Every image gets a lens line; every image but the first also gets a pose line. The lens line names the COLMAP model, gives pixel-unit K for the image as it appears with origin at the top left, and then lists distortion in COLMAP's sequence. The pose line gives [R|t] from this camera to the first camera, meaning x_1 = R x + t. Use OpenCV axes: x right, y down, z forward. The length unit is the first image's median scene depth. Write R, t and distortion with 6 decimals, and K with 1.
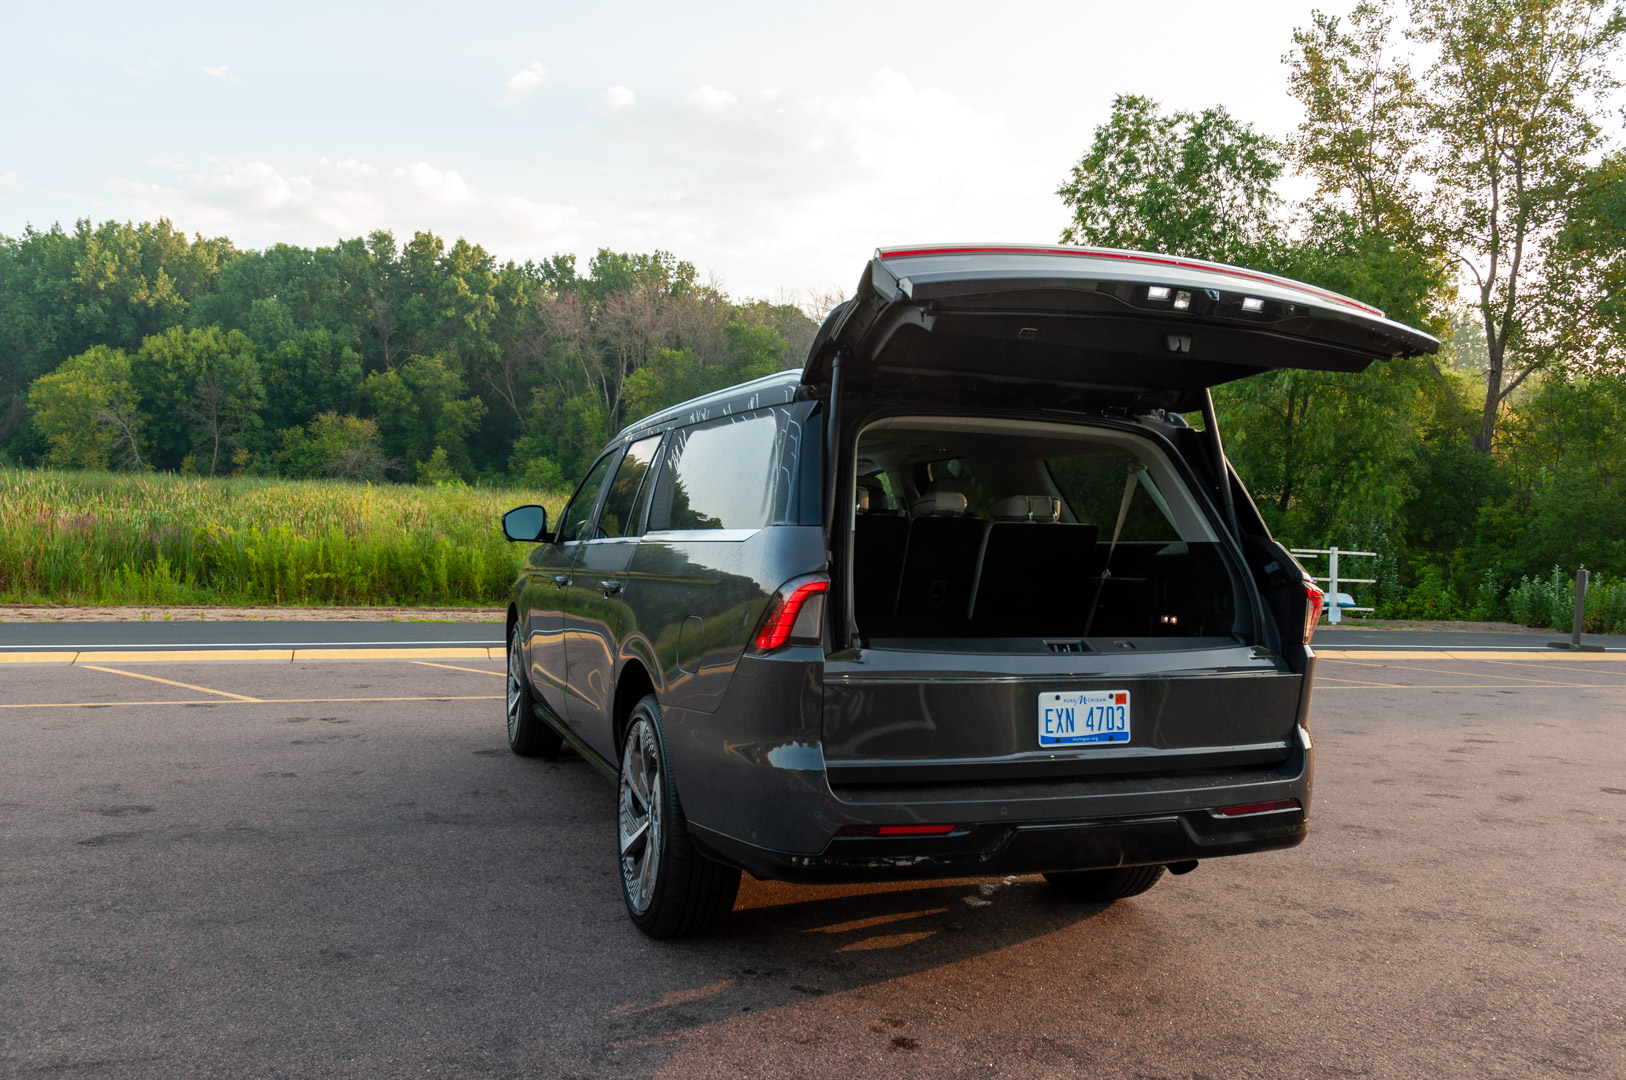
lens RADIAL K [[1240.8, 0, 806.3], [0, 1240.8, 538.4], [0, 0, 1]] dist [-0.011600, 0.013861]
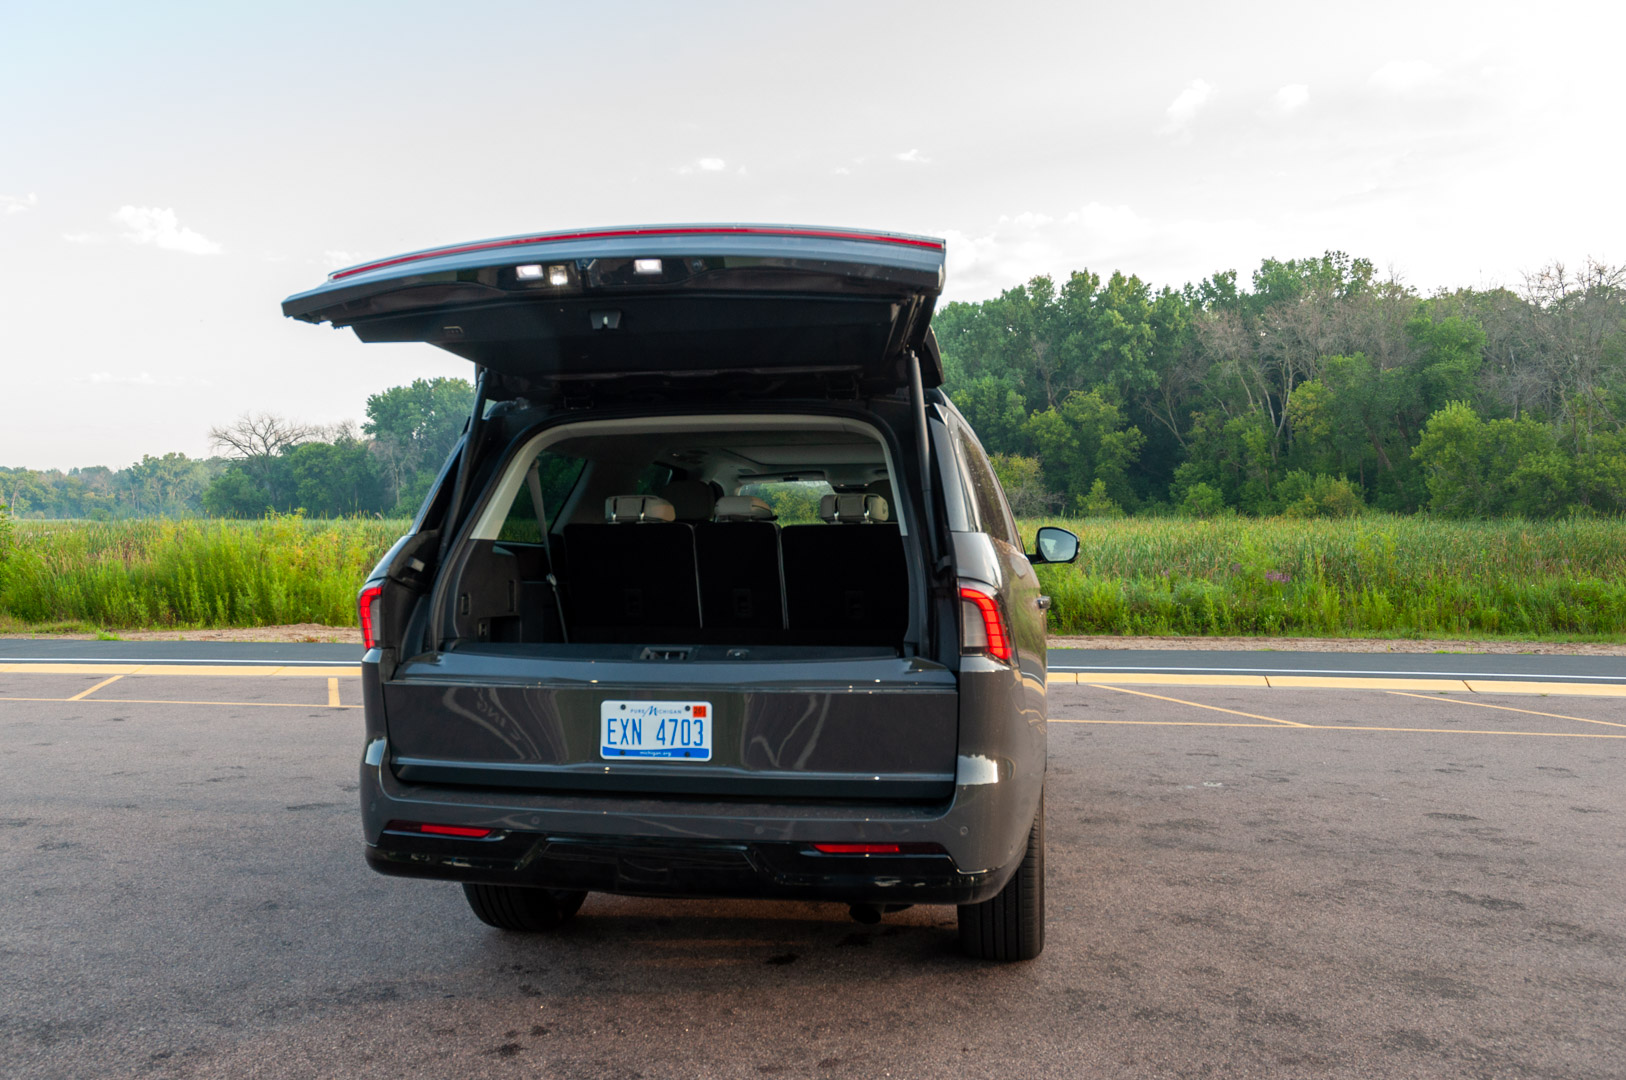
lens RADIAL K [[1240.8, 0, 800.4], [0, 1240.8, 543.0], [0, 0, 1]] dist [-0.011600, 0.013861]
pose [[0.846954, -0.040222, -0.530142, 0.350569], [0.028876, 0.999142, -0.029674, 0.015270], [0.530881, 0.009824, 0.847390, 0.116463]]
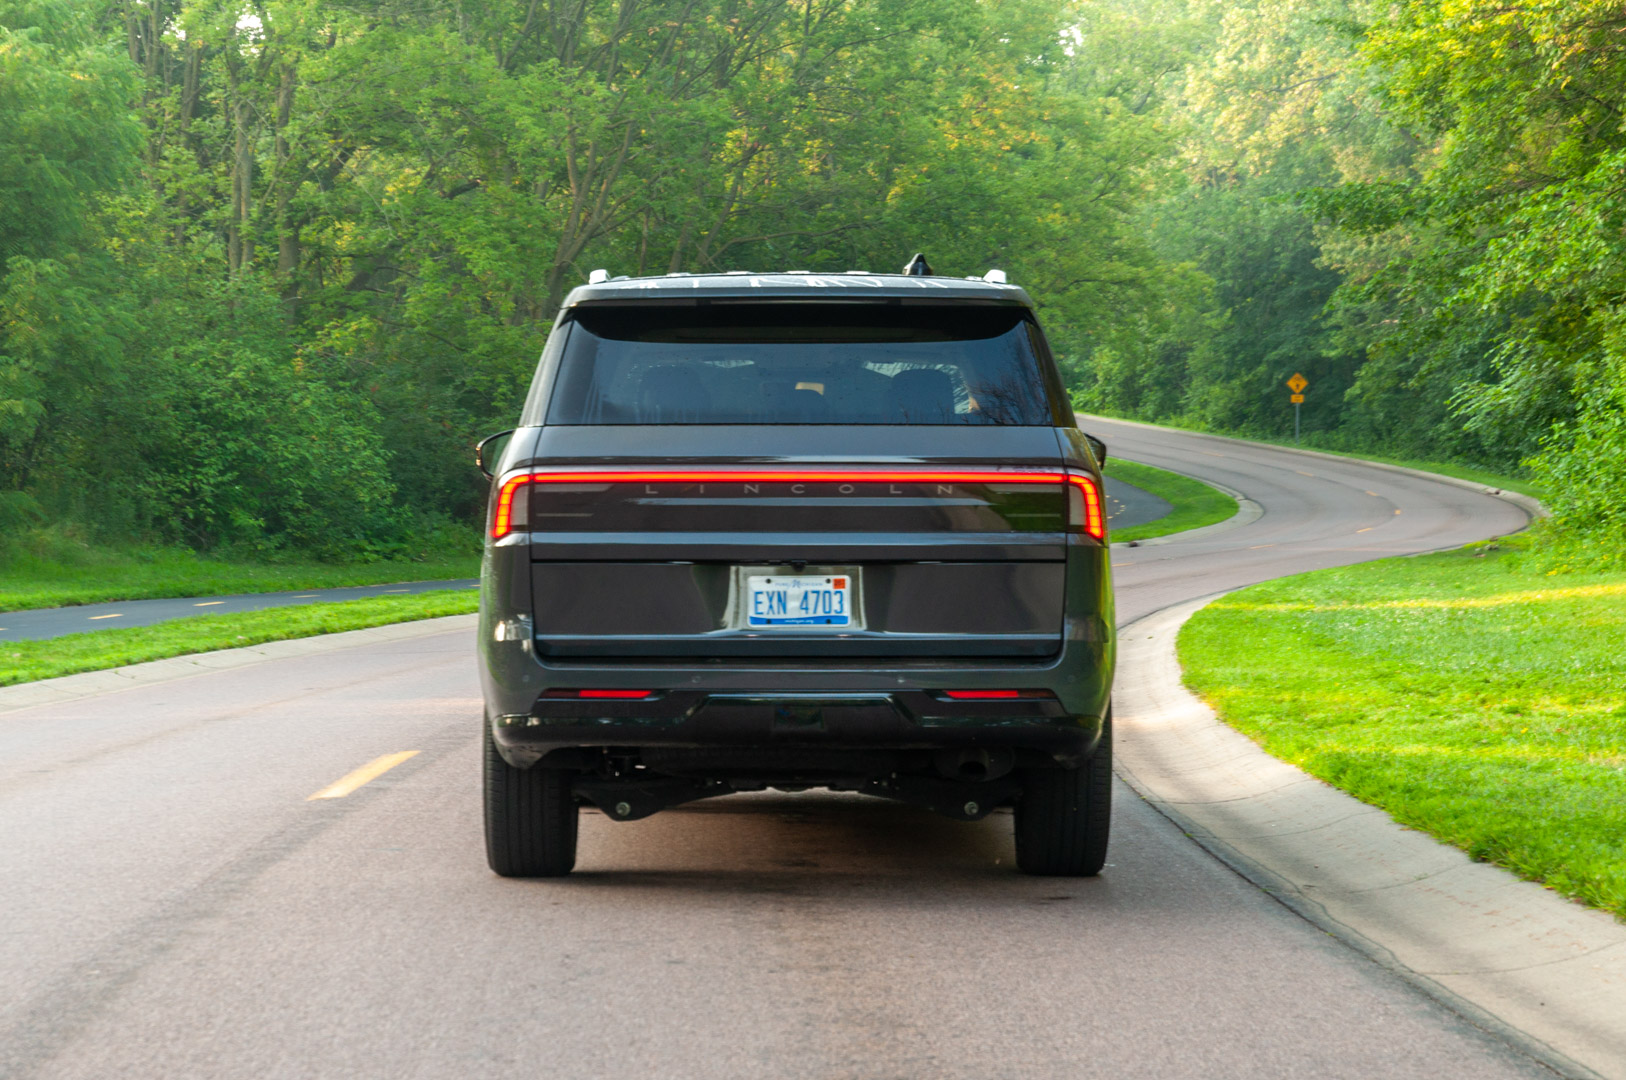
lens RADIAL K [[3243.9, 0, 805.8], [0, 3243.9, 533.9], [0, 0, 1]] dist [0.031201, 0.000000]
pose [[0.939676, -0.027421, -0.340964, 0.501969], [0.029995, 0.999547, 0.002280, 0.035330], [0.340747, -0.012369, 0.940074, -0.676908]]
